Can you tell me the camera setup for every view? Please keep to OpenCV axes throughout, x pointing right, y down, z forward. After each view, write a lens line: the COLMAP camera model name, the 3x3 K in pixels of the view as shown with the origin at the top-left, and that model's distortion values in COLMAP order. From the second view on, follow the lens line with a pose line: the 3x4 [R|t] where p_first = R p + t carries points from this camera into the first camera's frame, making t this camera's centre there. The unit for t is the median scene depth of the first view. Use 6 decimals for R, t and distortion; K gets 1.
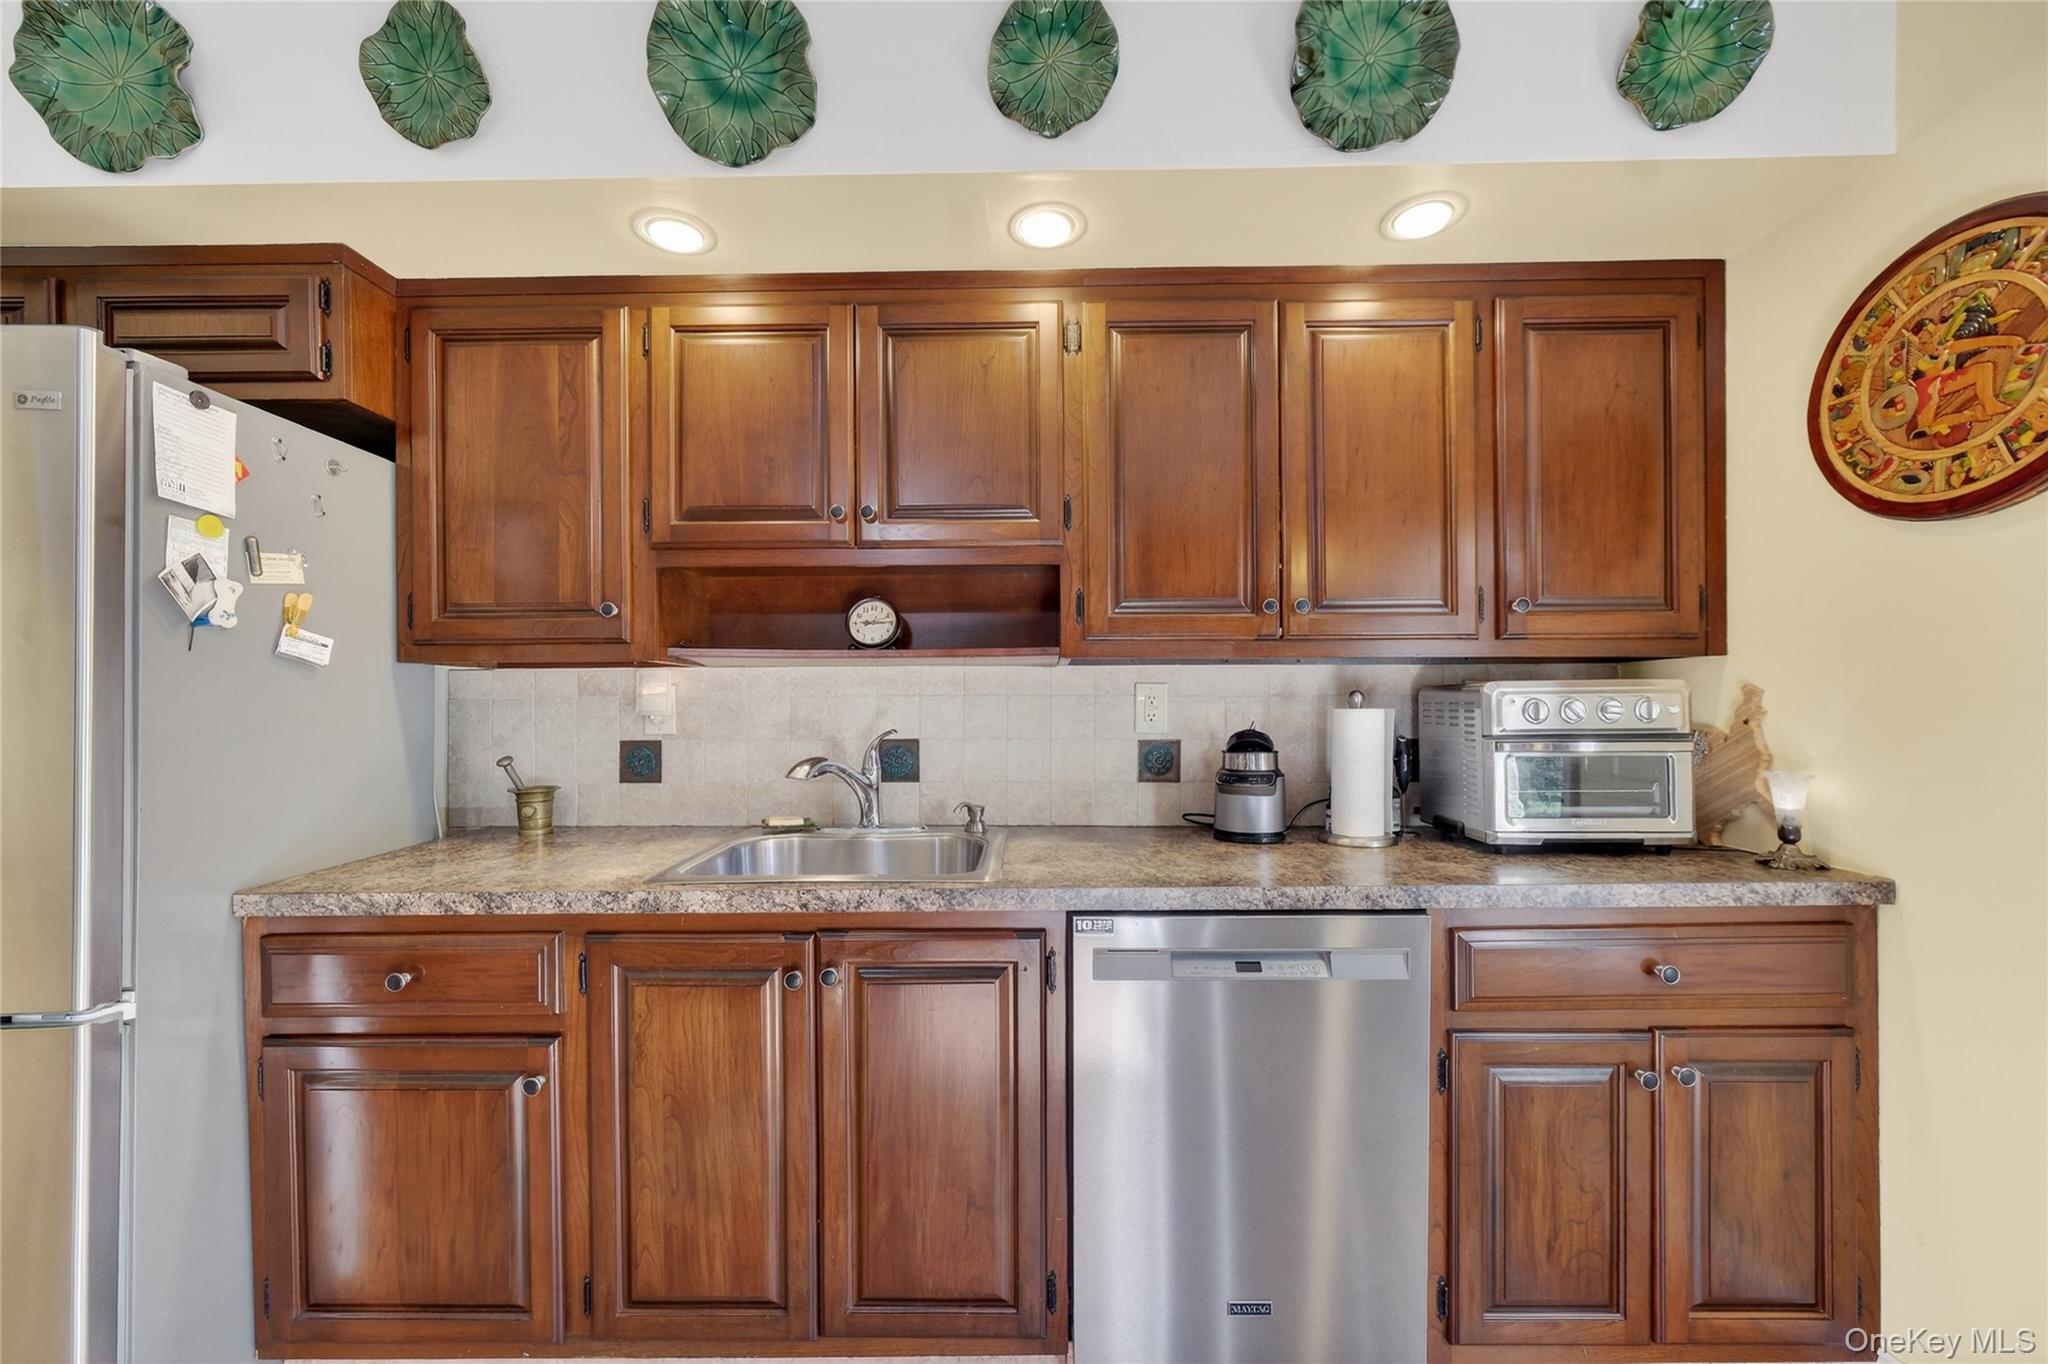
lens RADIAL K [[792.1, 0, 1024.1], [0, 792.1, 703.8], [0, 0, 1]] dist [-0.009133, 0.004548]
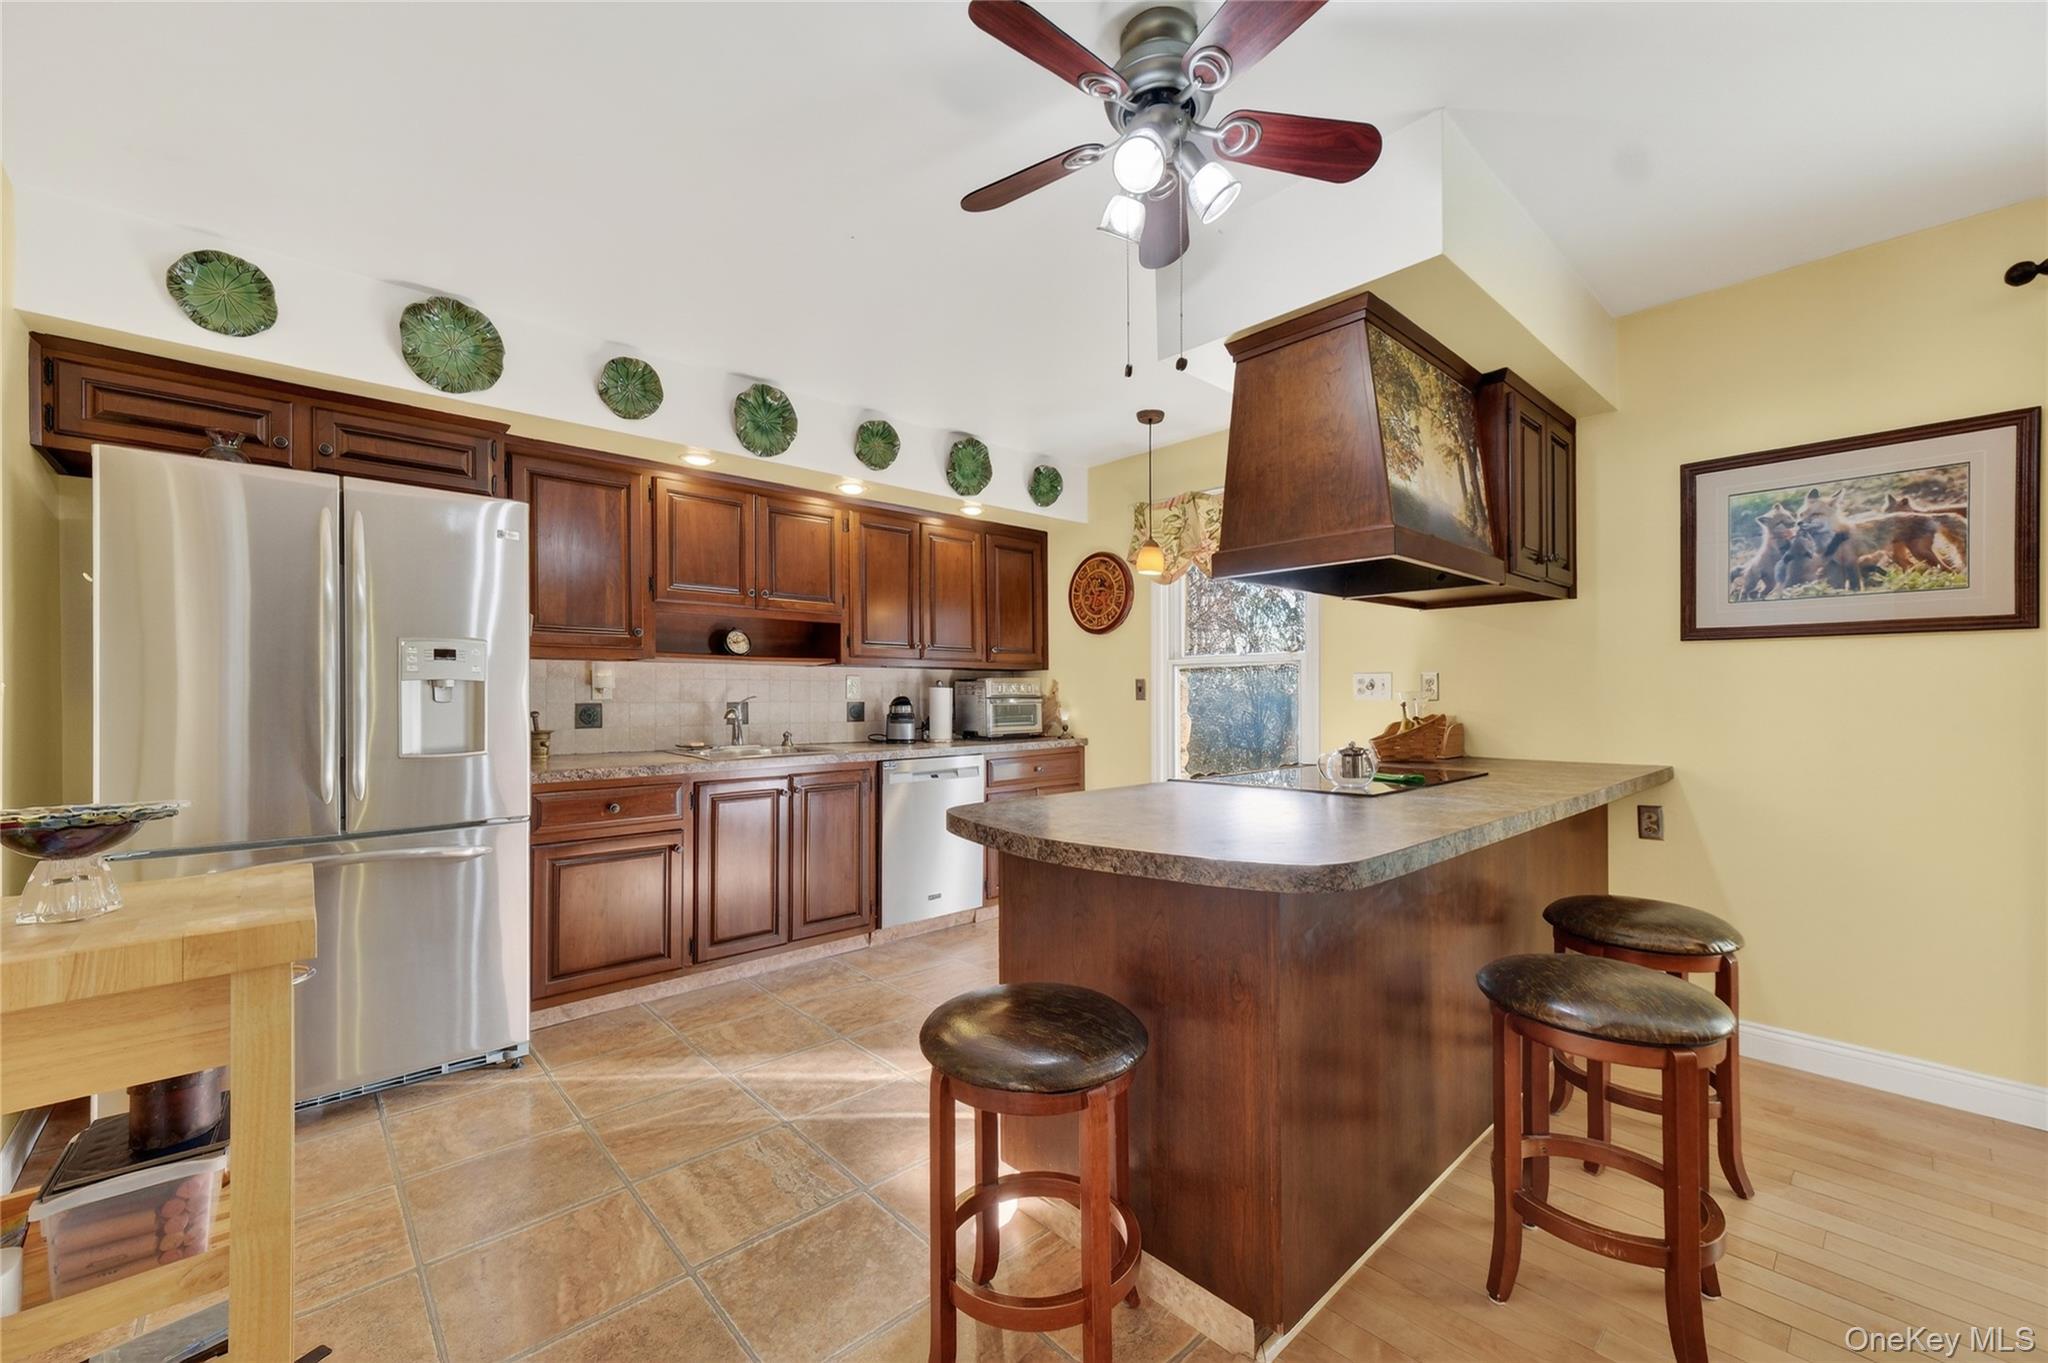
lens RADIAL K [[825.8, 0, 1018.6], [0, 825.8, 693.4], [0, 0, 1]] dist [-0.000387, 0.004175]
pose [[0.732124, 0.004740, 0.681155, -1.216163], [-0.000162, 0.999977, -0.006785, 0.043769], [-0.681171, 0.004857, 0.732108, -1.109025]]
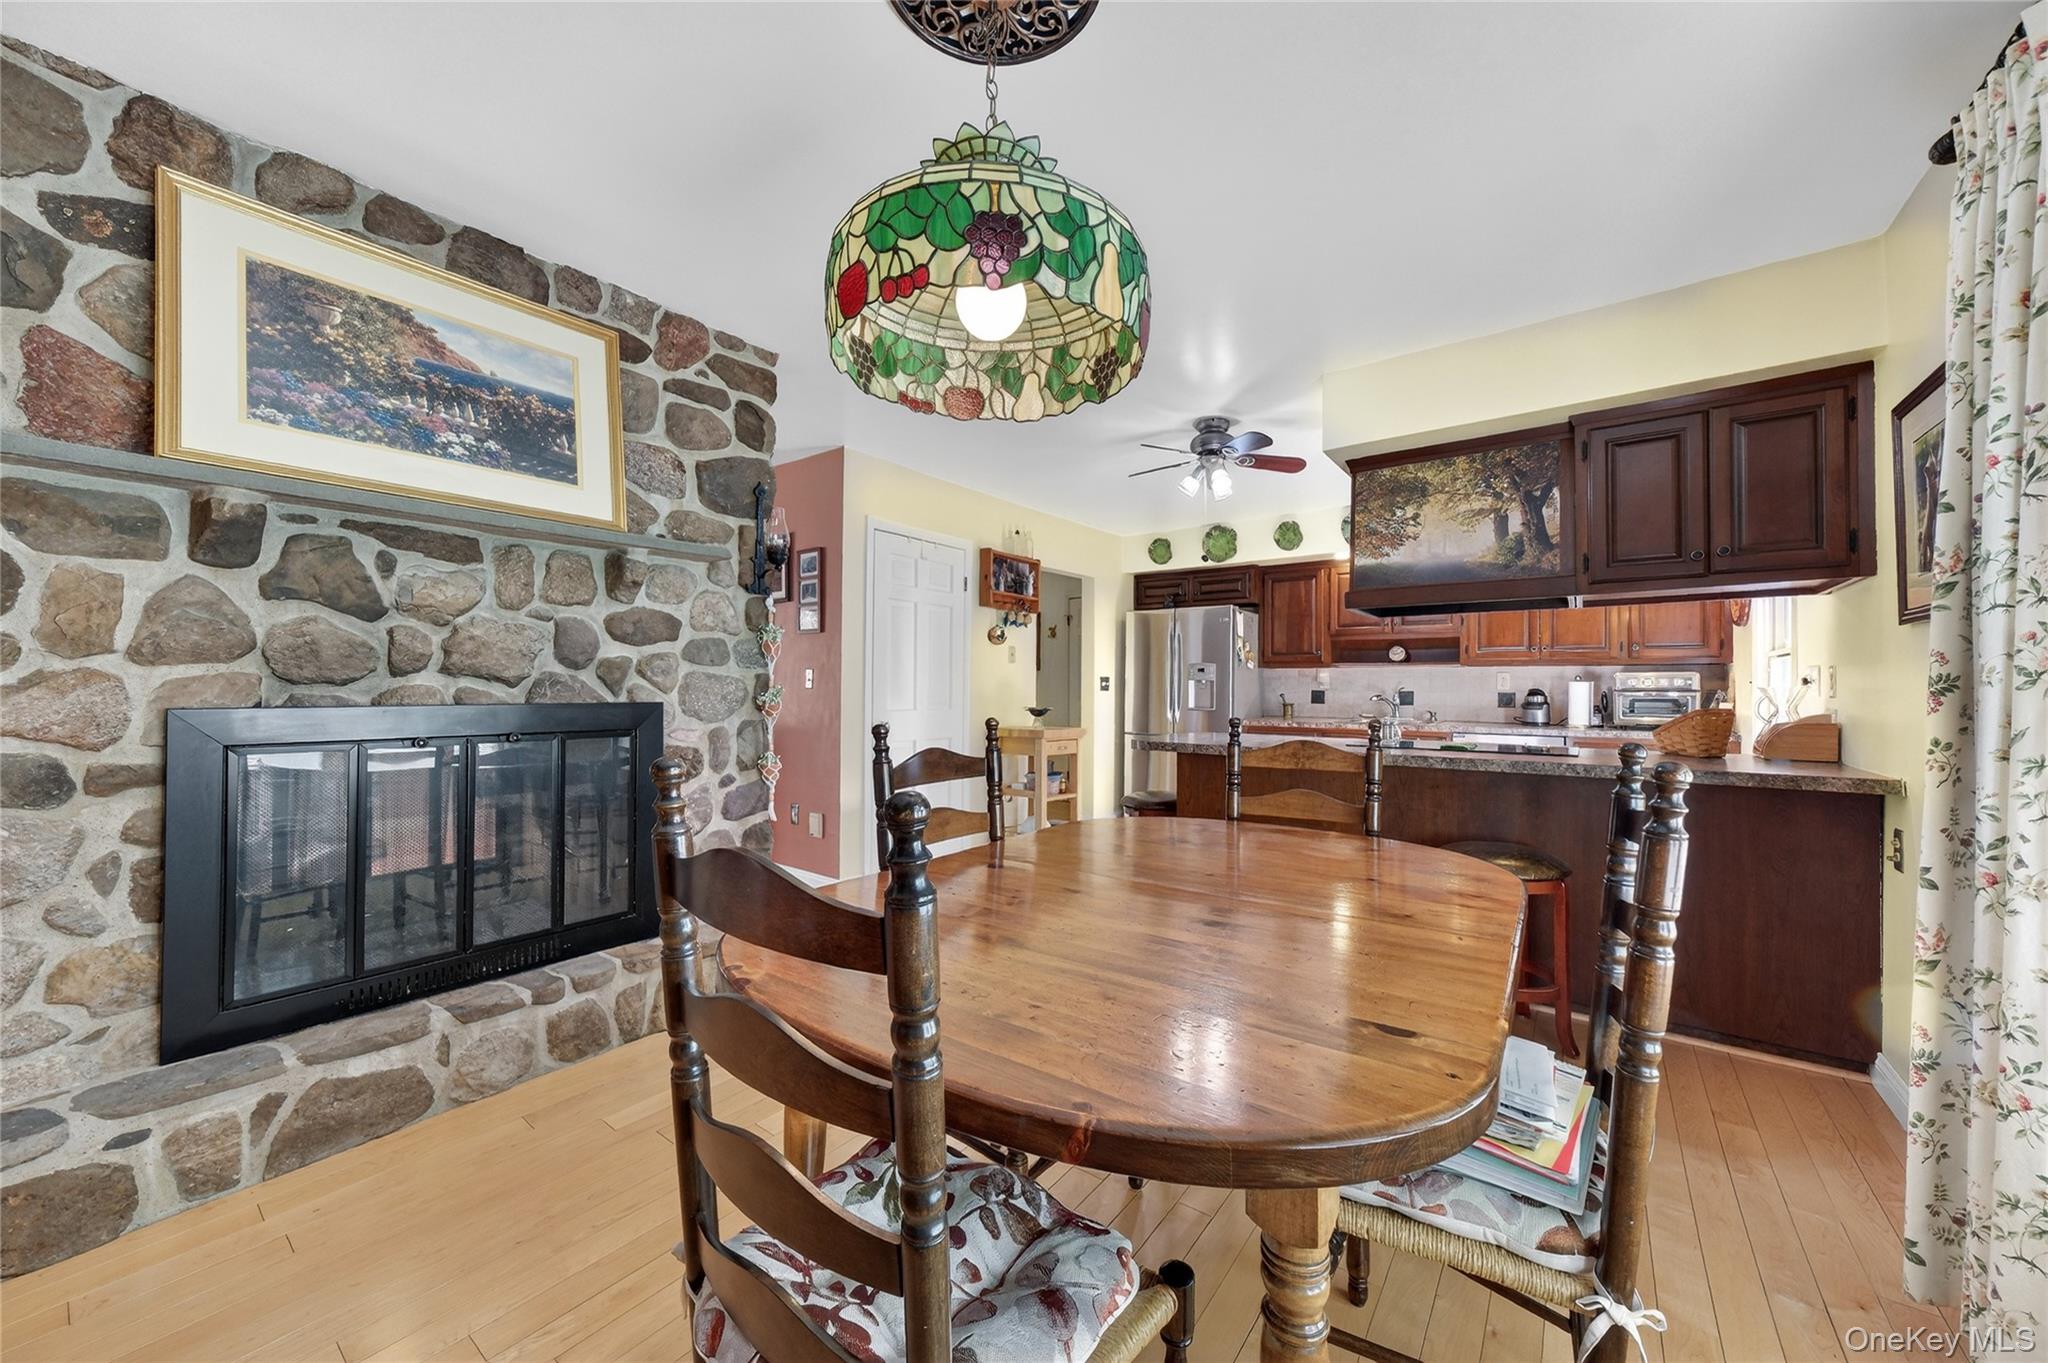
lens RADIAL K [[755.2, 0, 1024.0], [0, 755.2, 681.5], [0, 0, 1]] dist [-0.000736, 0.000156]
pose [[0.802590, 0.006225, -0.596499, 0.467349], [-0.009826, 0.999948, -0.002786, 0.035939], [0.596451, 0.008097, 0.802609, -2.621078]]
